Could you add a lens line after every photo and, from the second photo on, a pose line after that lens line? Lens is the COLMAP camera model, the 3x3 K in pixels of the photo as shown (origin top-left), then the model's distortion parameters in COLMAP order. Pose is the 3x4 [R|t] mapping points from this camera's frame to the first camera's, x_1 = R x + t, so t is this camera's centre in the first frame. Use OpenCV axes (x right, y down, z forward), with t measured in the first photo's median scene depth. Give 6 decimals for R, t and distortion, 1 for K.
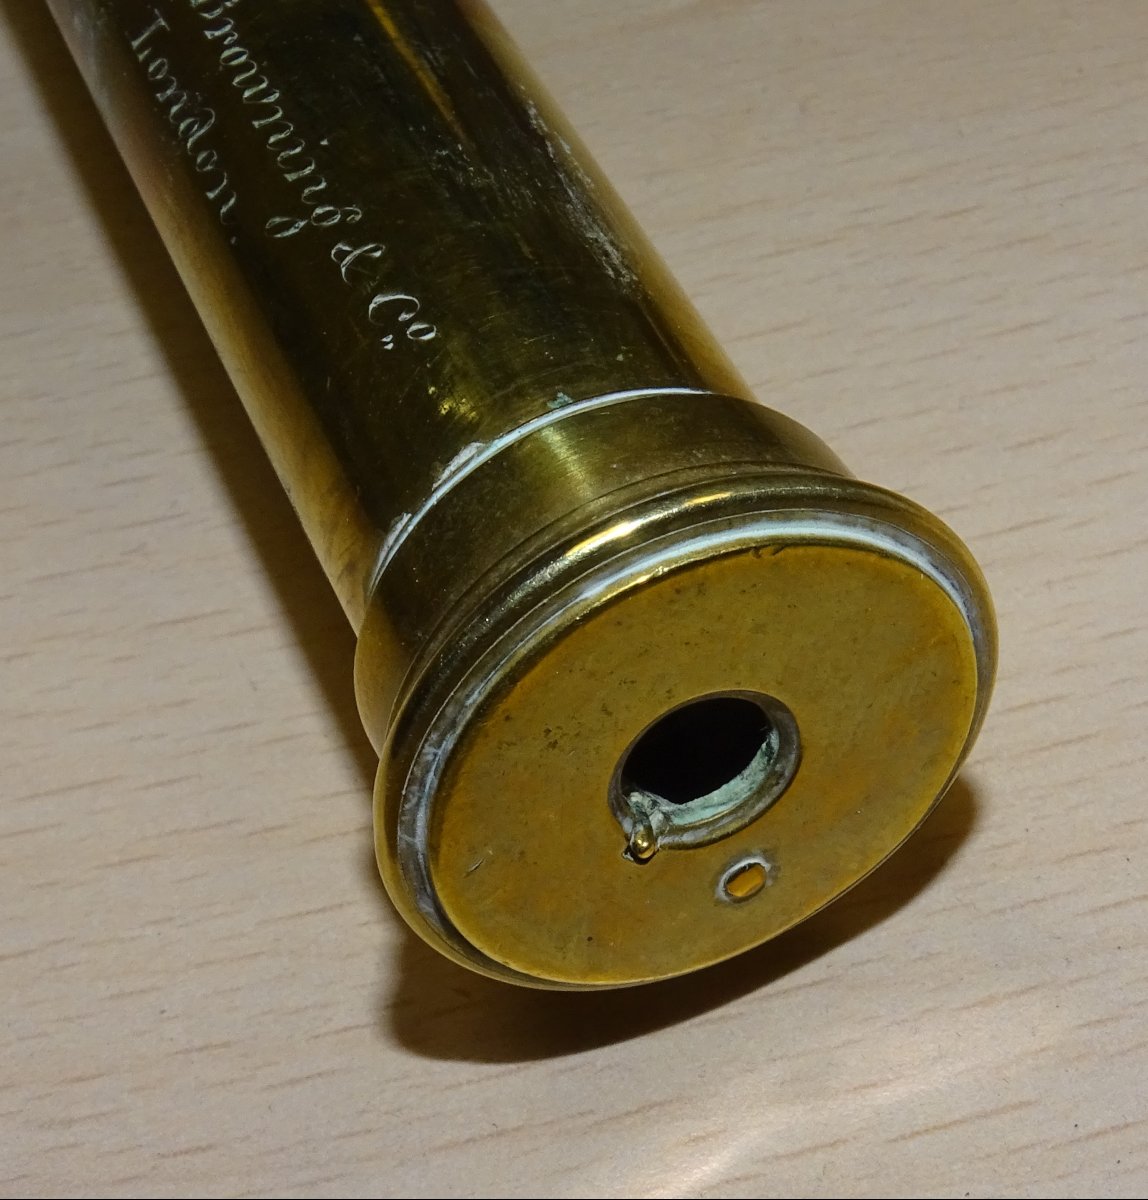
lens RADIAL K [[3569.6, 0, 577.5], [0, 3569.6, 599.6], [0, 0, 1]] dist [-0.008506, 0.000000]
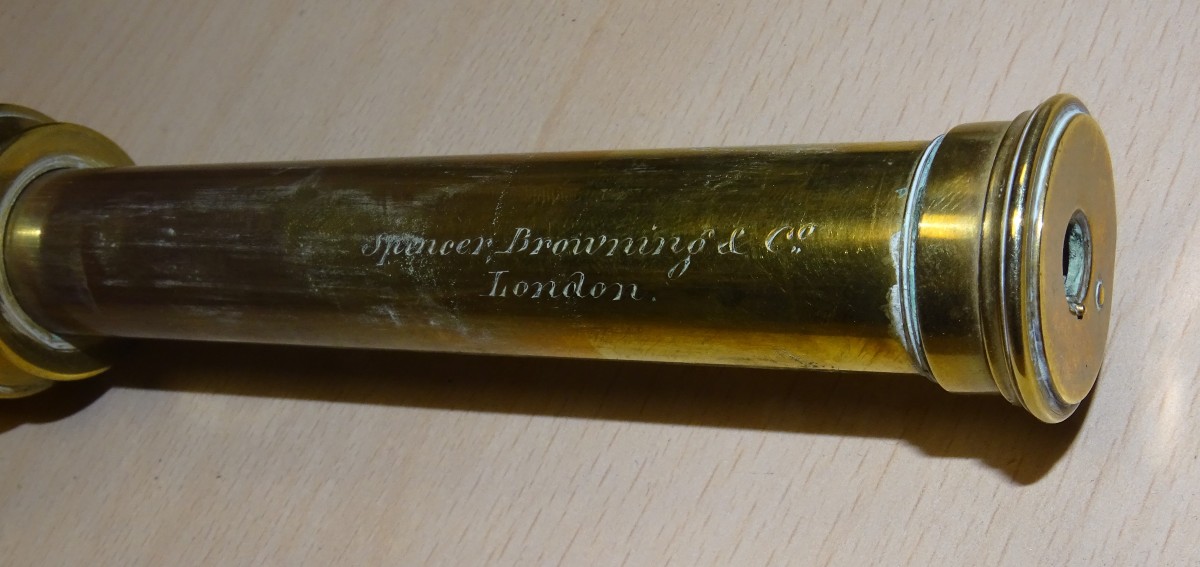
lens RADIAL K [[1911.3, 0, 592.3], [0, 1911.3, 285.9], [0, 0, 1]] dist [0.017787, 0.000000]
pose [[0.623061, -0.720096, 0.305380, -0.419723], [0.745086, 0.665210, 0.048400, -0.176288], [-0.237995, 0.197378, 0.951000, 0.013804]]
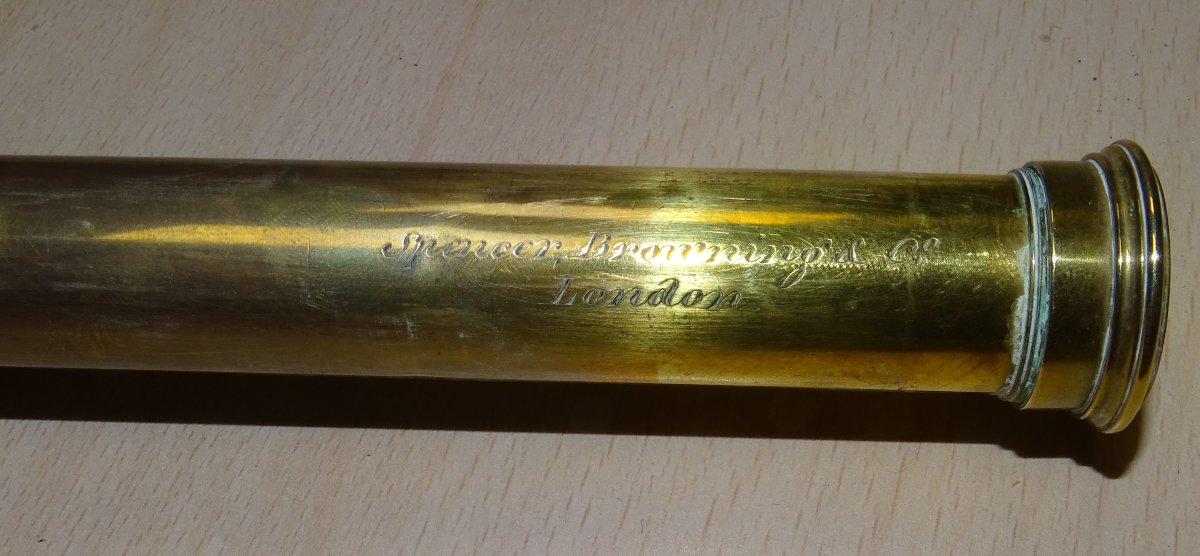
lens RADIAL K [[1834.8, 0, 603.5], [0, 1834.8, 280.0], [0, 0, 1]] dist [-0.028848, 0.000000]
pose [[0.351157, -0.624370, 0.697746, -0.787804], [0.589108, 0.726550, 0.353663, -0.500465], [-0.727764, 0.286857, 0.622955, 0.437930]]
